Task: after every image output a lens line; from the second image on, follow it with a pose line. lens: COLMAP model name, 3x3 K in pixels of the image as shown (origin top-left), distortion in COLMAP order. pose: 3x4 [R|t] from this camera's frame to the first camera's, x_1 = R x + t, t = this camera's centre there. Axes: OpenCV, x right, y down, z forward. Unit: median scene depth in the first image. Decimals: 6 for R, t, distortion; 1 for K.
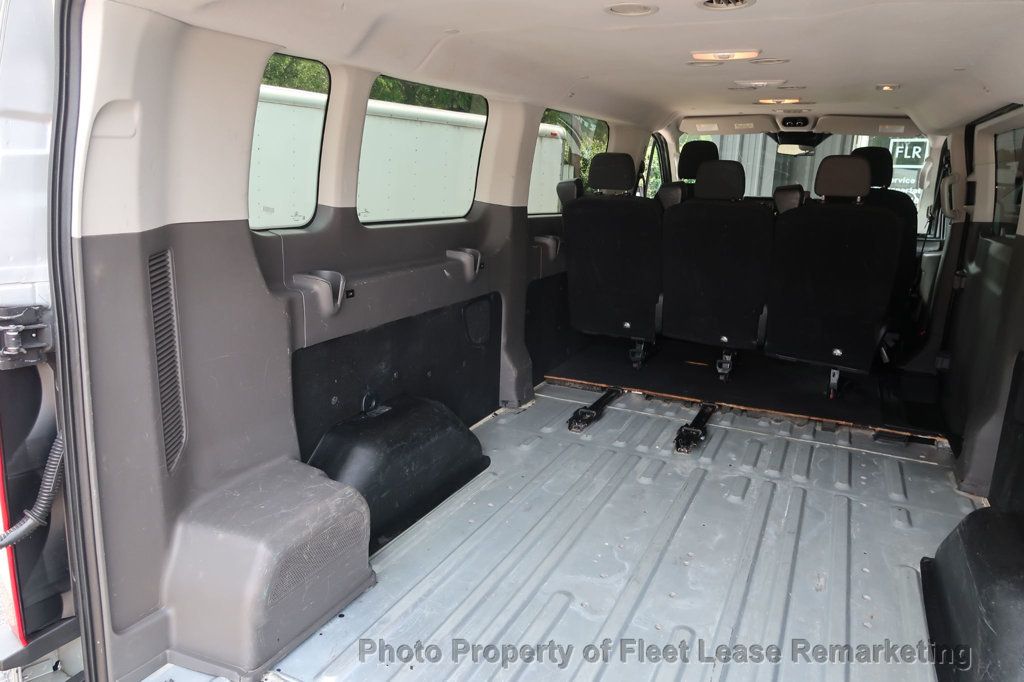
lens RADIAL K [[707.0, 0, 509.7], [0, 707.0, 340.9], [0, 0, 1]] dist [-0.017663, -0.001412]
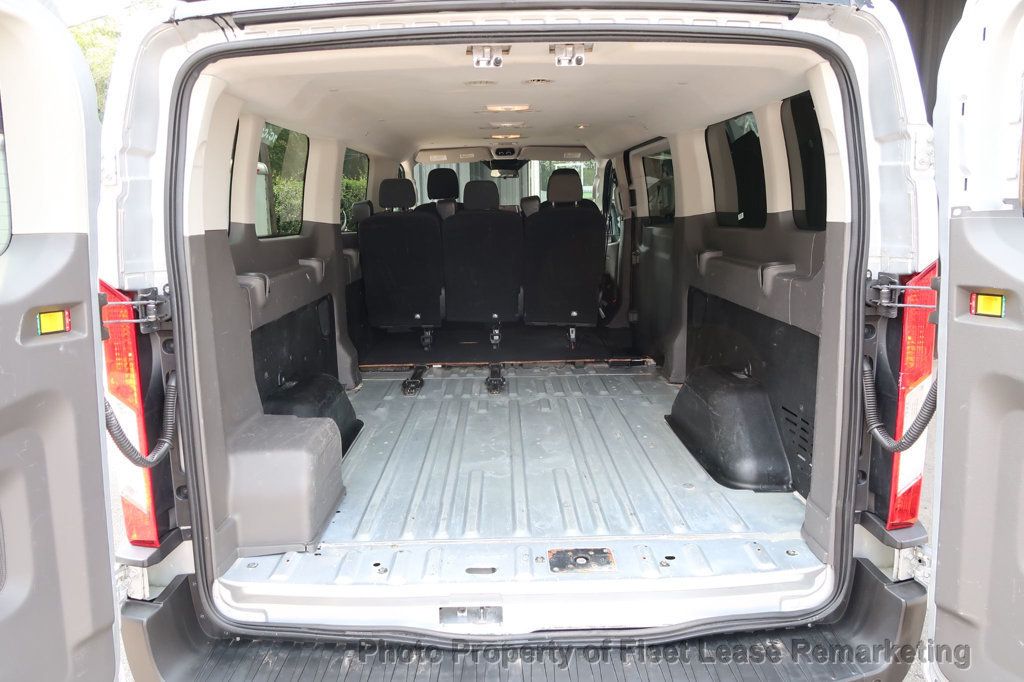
lens RADIAL K [[707.0, 0, 510.3], [0, 707.0, 337.4], [0, 0, 1]] dist [-0.017663, -0.001412]
pose [[0.896098, -0.128015, 0.424995, -0.255218], [0.149086, 0.988686, -0.016539, 0.068720], [-0.418070, 0.078181, 0.905044, -0.214749]]
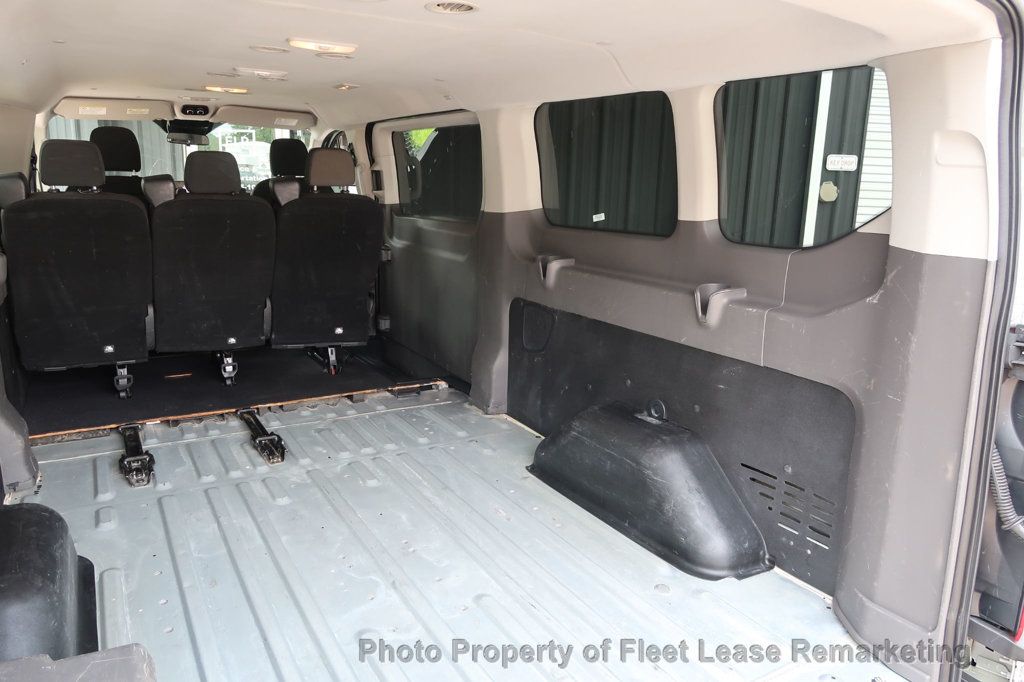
lens RADIAL K [[707.0, 0, 511.8], [0, 707.0, 339.1], [0, 0, 1]] dist [-0.017663, -0.001412]
pose [[0.556712, -0.197812, 0.806810, -0.271222], [0.185914, 0.976267, 0.111075, -0.043745], [-0.809634, 0.088160, 0.580276, 0.163544]]
